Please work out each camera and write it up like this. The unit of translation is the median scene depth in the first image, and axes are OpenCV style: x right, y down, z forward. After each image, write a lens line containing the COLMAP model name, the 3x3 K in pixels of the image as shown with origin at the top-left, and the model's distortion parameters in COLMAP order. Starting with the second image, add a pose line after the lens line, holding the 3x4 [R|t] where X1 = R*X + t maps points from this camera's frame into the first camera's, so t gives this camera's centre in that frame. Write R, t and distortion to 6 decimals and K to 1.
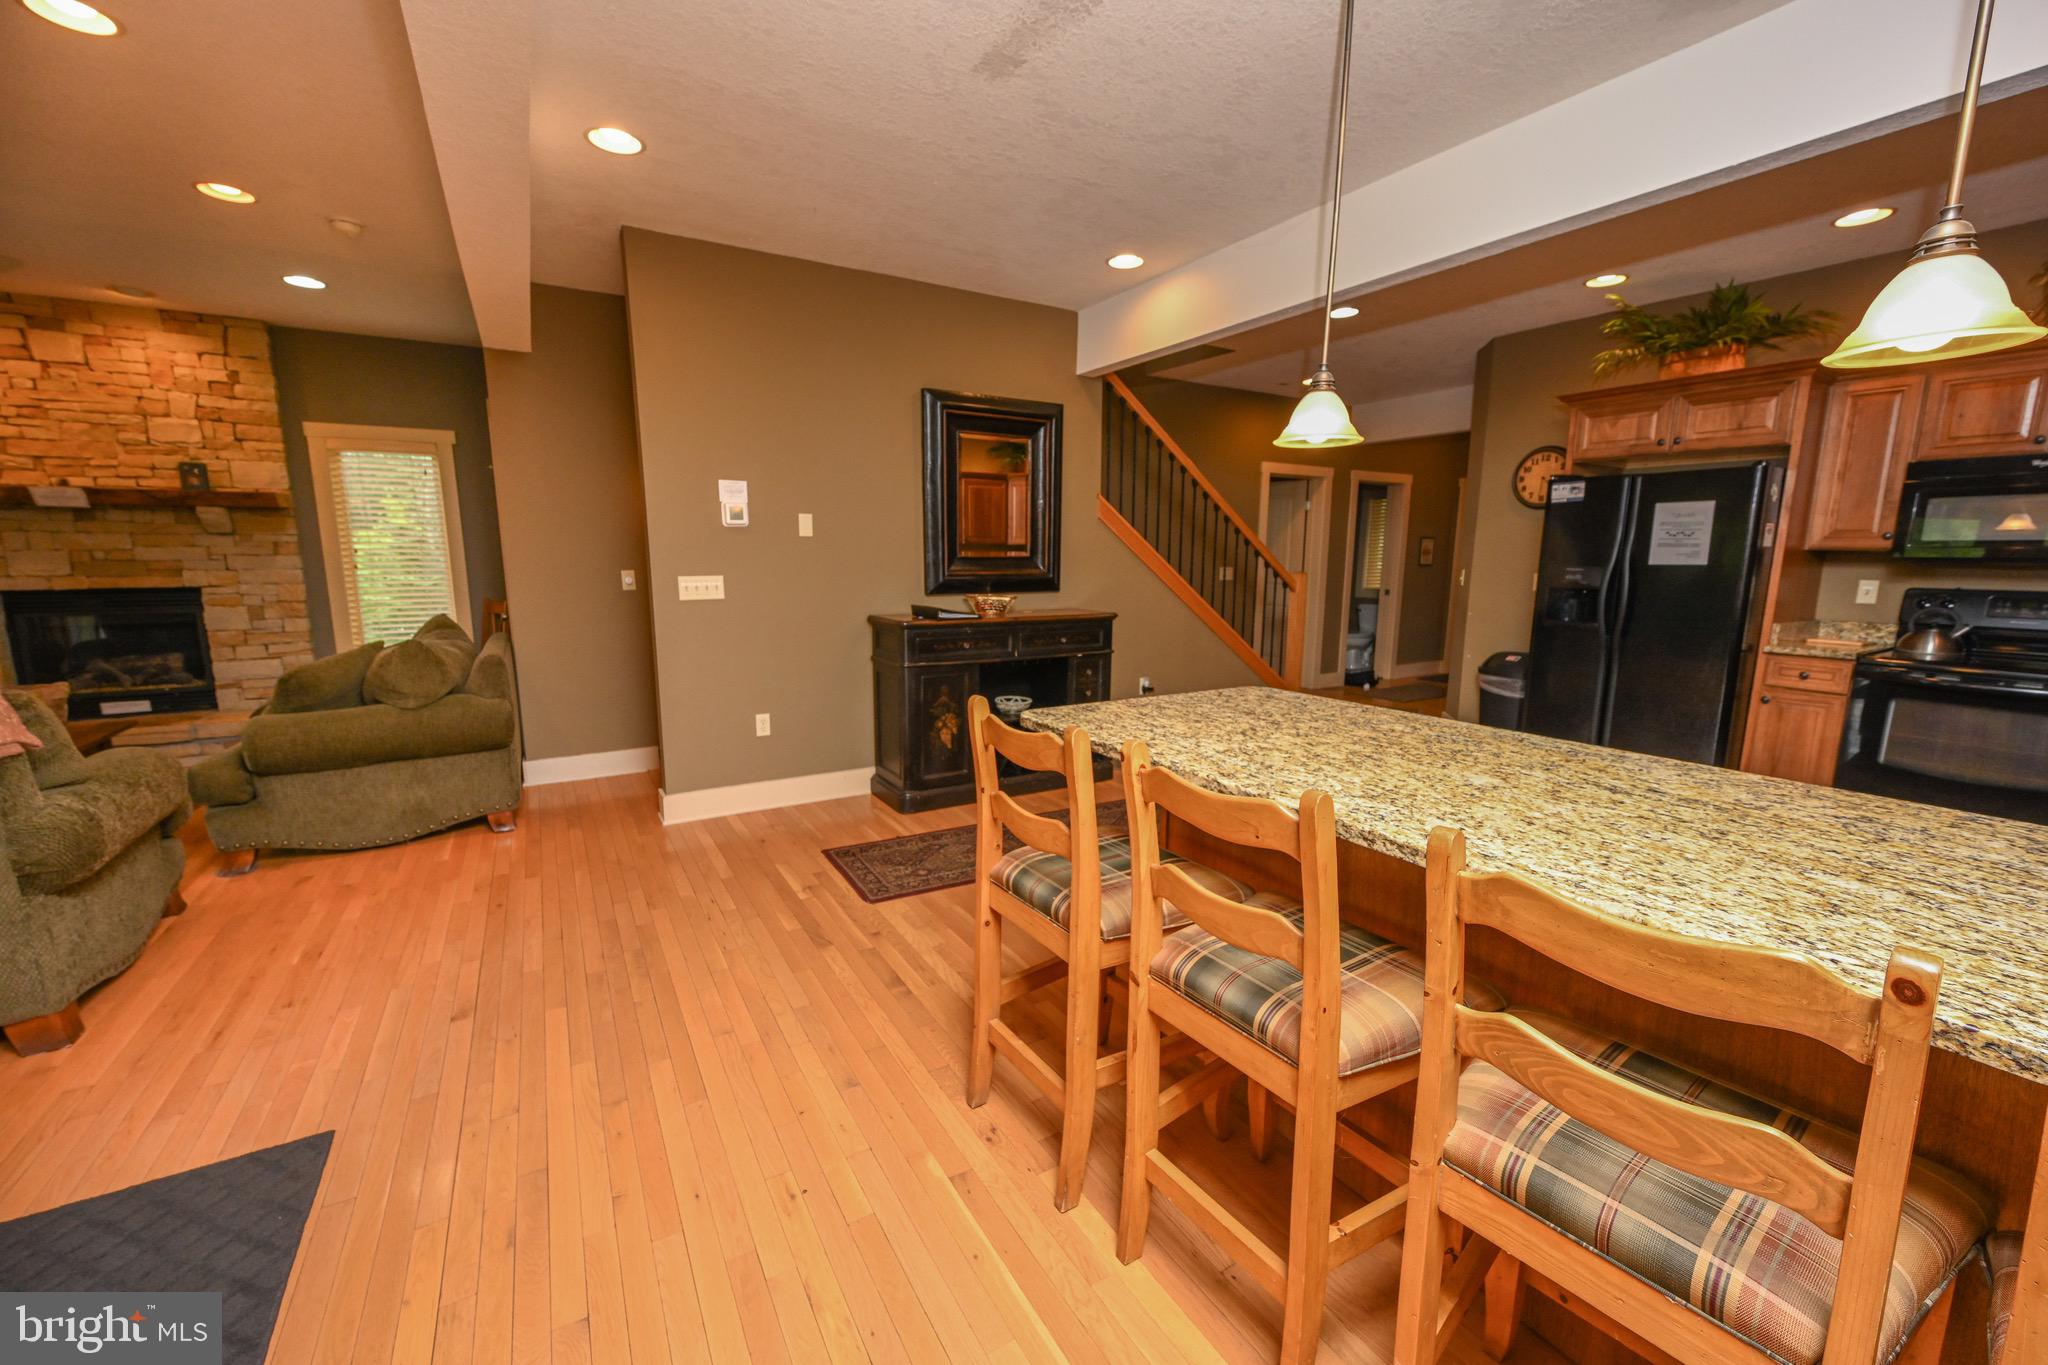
lens RADIAL K [[801.6, 0, 1028.2], [0, 801.6, 691.6], [0, 0, 1]] dist [-0.007543, 0.000057]
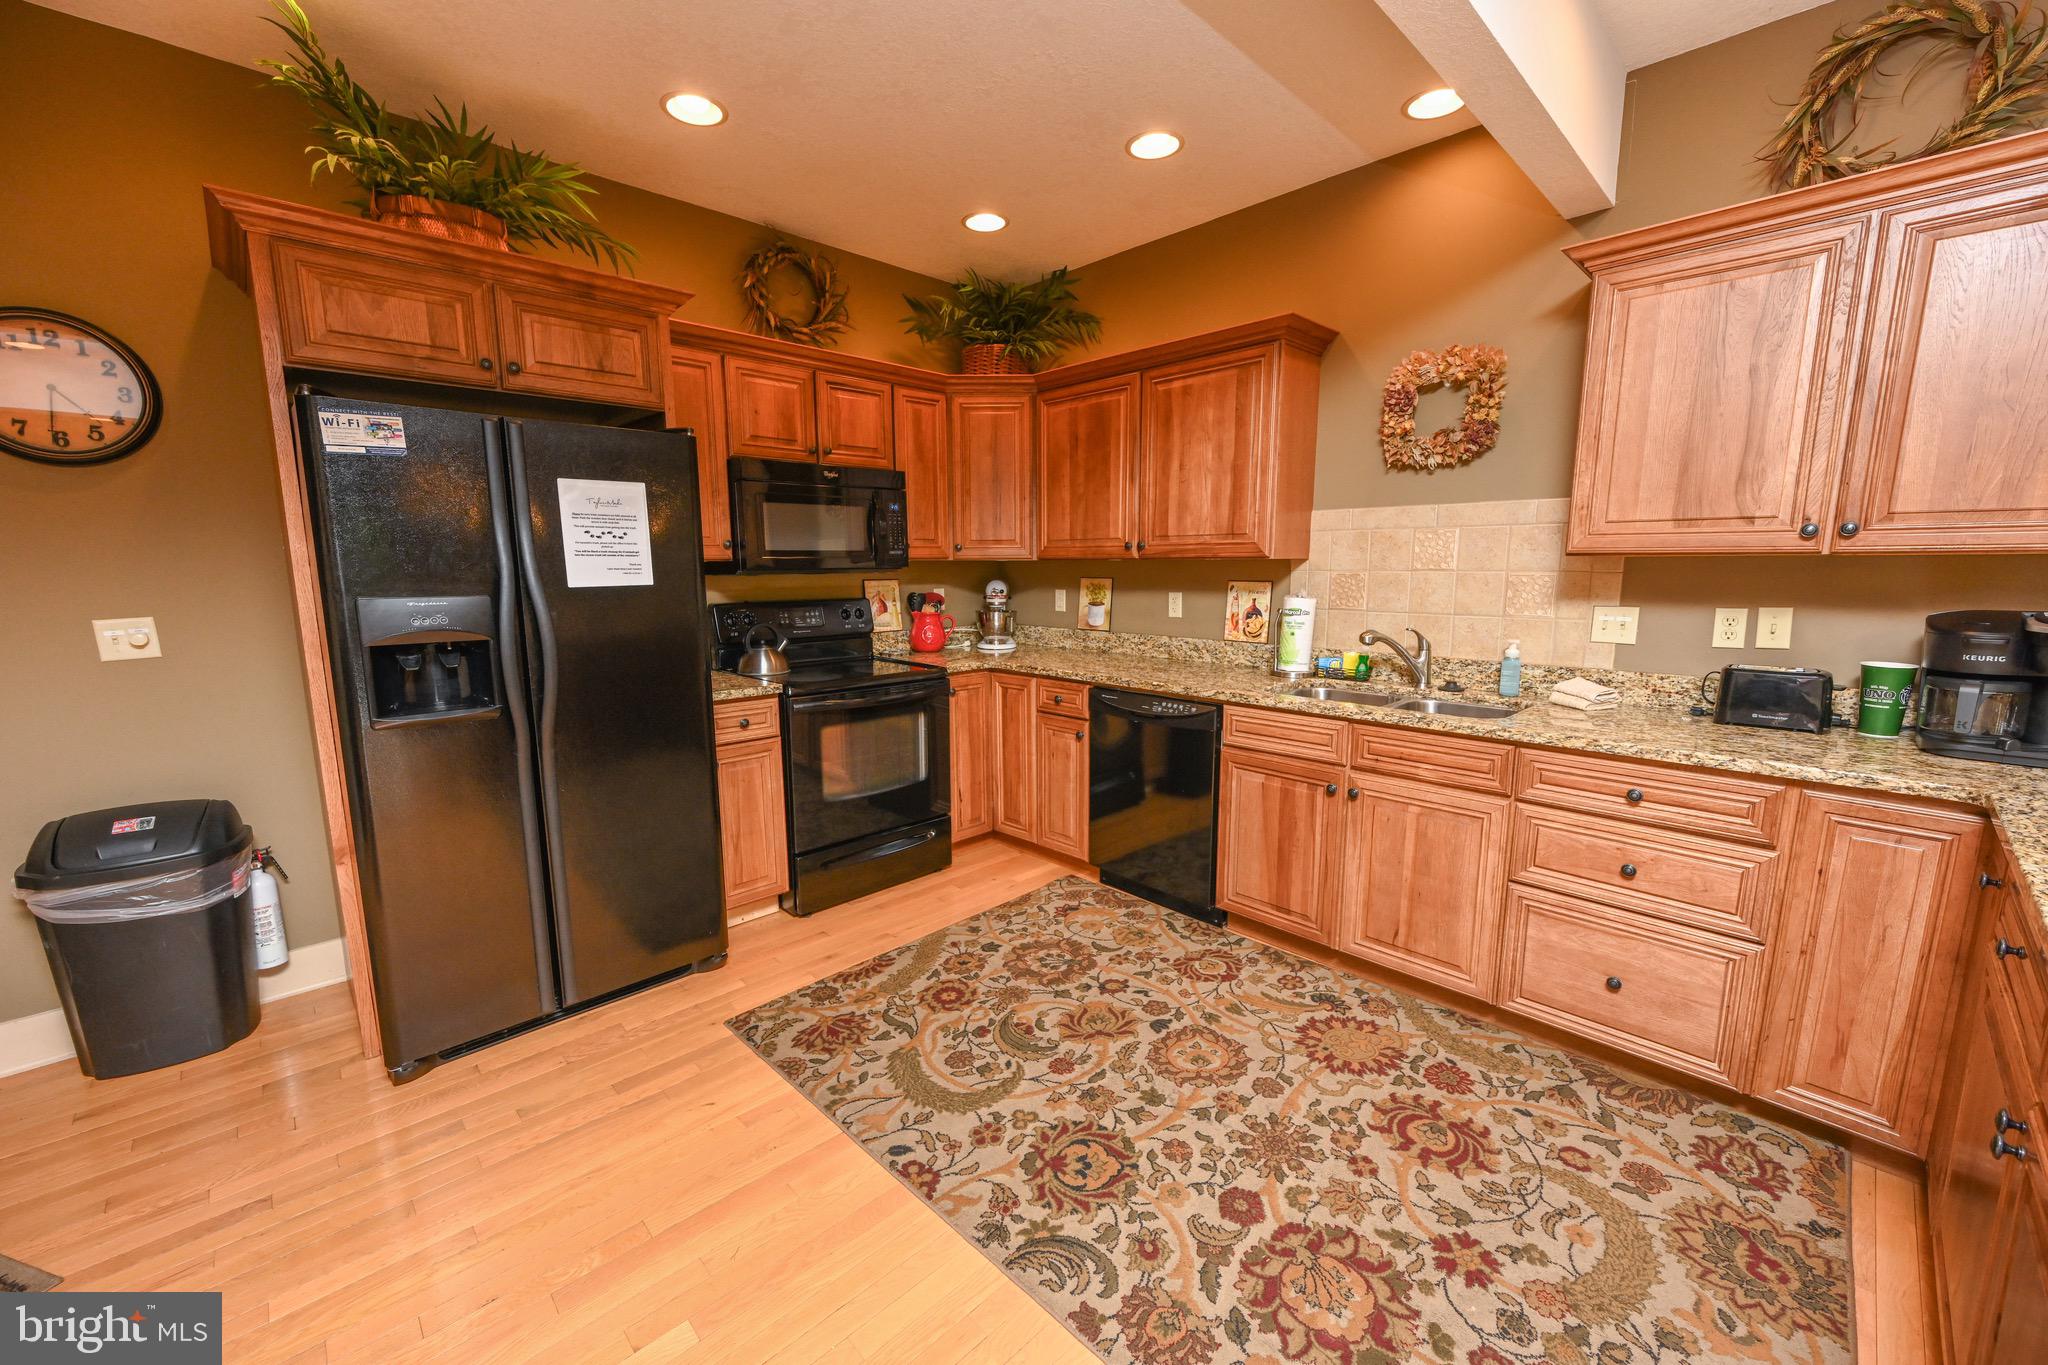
lens RADIAL K [[803.2, 0, 1019.0], [0, 803.2, 688.8], [0, 0, 1]] dist [-0.001014, 0.000019]
pose [[-0.214244, -0.154651, 0.964460, 0.131850], [0.170067, 0.966400, 0.192740, -0.124403], [-0.961861, 0.205316, -0.180744, 0.693728]]
